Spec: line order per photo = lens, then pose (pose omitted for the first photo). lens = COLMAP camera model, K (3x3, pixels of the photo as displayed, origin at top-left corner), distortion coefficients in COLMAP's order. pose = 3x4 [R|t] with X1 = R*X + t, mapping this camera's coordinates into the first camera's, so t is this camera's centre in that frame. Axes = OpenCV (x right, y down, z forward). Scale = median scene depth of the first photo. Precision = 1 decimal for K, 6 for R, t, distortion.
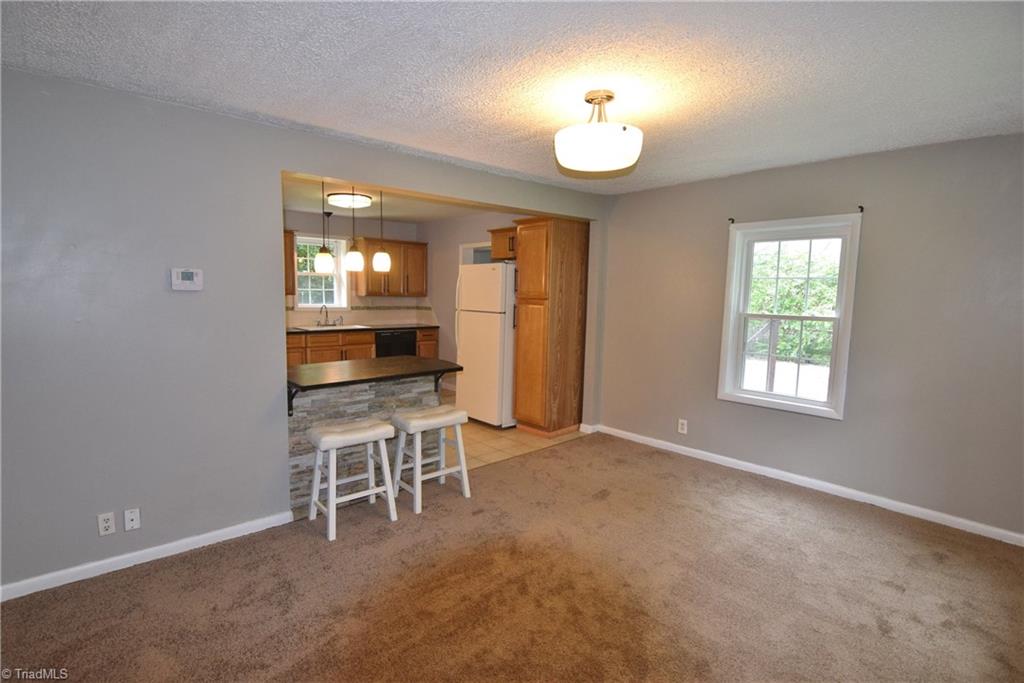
lens RADIAL K [[498.2, 0, 515.1], [0, 498.2, 340.7], [0, 0, 1]] dist [-0.010861, -0.007630]
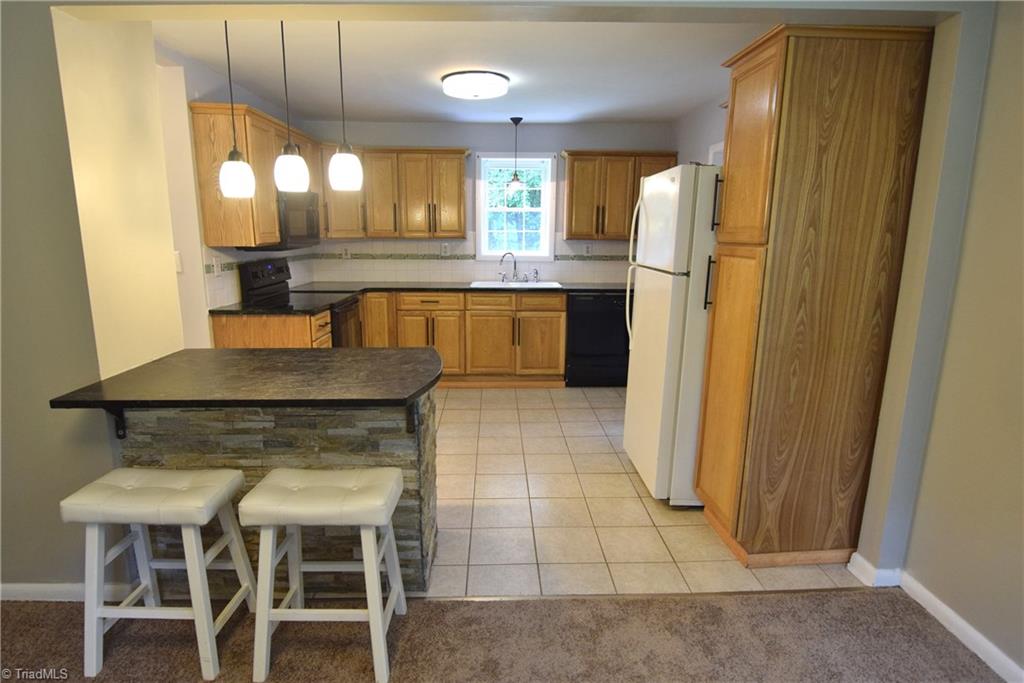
lens RADIAL K [[554.8, 0, 508.5], [0, 554.8, 345.7], [0, 0, 1]] dist [-0.008480, -0.003613]
pose [[0.751787, 0.119892, -0.648415, 0.195221], [-0.057708, 0.991522, 0.116424, -0.039321], [0.656876, -0.050107, 0.752332, 0.486454]]
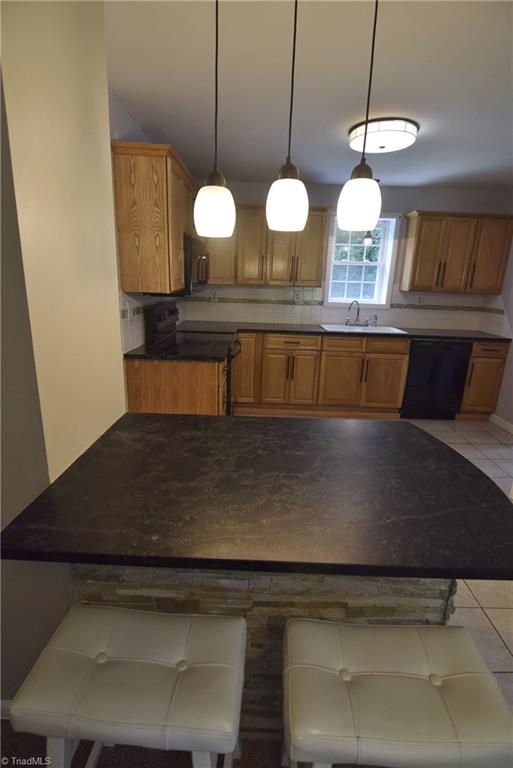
lens RADIAL K [[373.7, 0, 254.3], [0, 373.7, 383.9], [0, 0, 1]] dist [-0.010861, -0.007630]
pose [[0.717786, 0.192549, -0.669110, -0.073128], [-0.085656, 0.978121, 0.189586, -0.049188], [0.690975, -0.078769, 0.718575, 0.527532]]
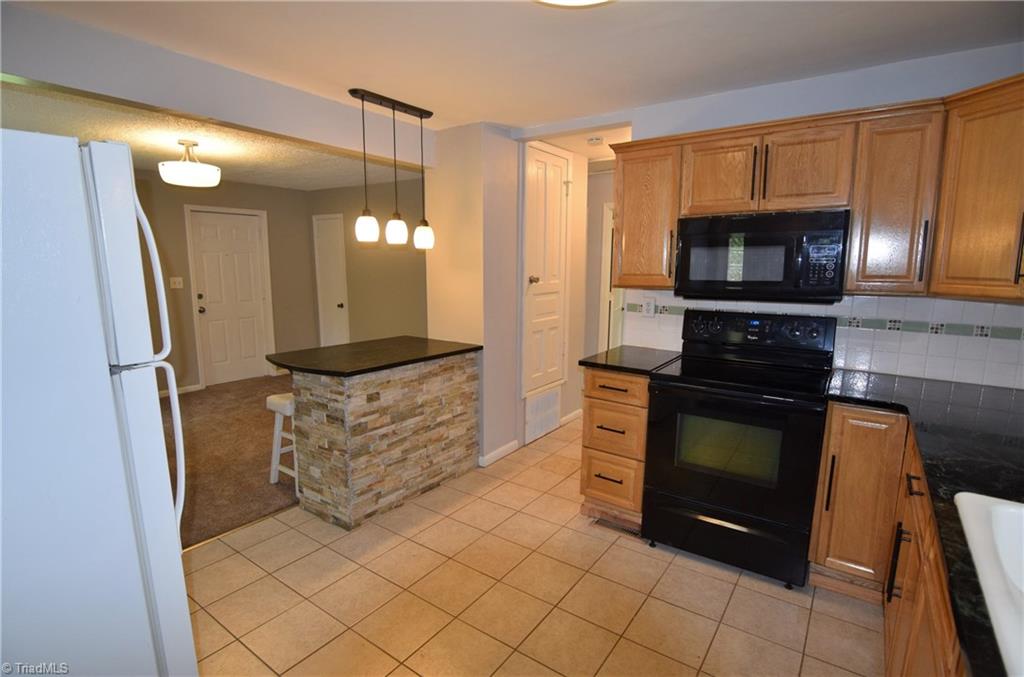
lens RADIAL K [[498.2, 0, 503.7], [0, 498.2, 339.9], [0, 0, 1]] dist [-0.010861, -0.007630]
pose [[-0.979513, 0.007492, -0.201241, -0.233510], [-0.043355, 0.968029, 0.247063, -0.139602], [0.196658, 0.250726, -0.947872, 1.317994]]
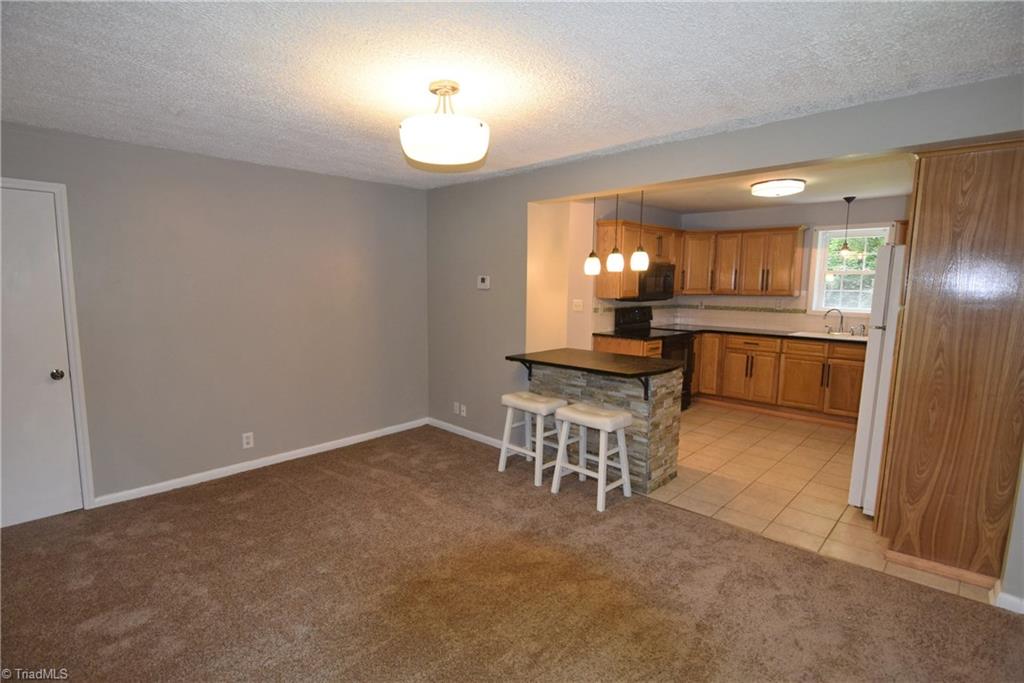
lens RADIAL K [[498.2, 0, 507.7], [0, 498.2, 341.2], [0, 0, 1]] dist [-0.010861, -0.007630]
pose [[0.051263, 0.099170, -0.993749, 0.540046], [-0.106264, 0.989950, 0.093309, -0.046405], [0.993016, 0.100817, 0.061286, 0.507269]]
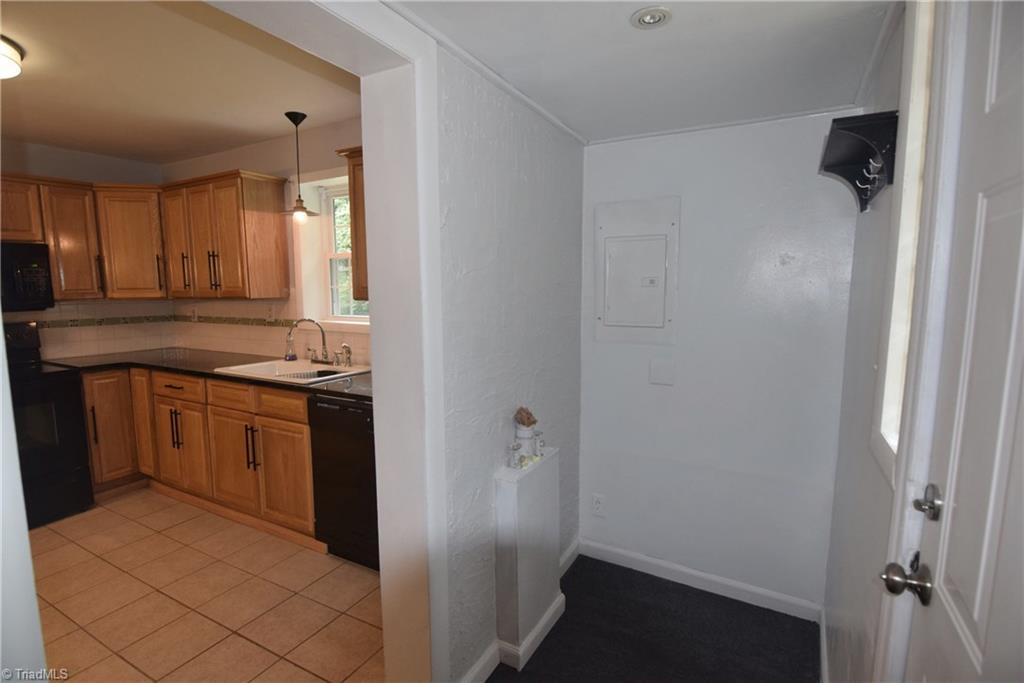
lens RADIAL K [[498.2, 0, 510.6], [0, 498.2, 345.3], [0, 0, 1]] dist [-0.010861, -0.007630]
pose [[0.313468, 0.091168, -0.945212, 0.160032], [-0.083264, 0.994186, 0.068278, -0.120425], [0.945941, 0.057299, 0.319236, 1.303355]]
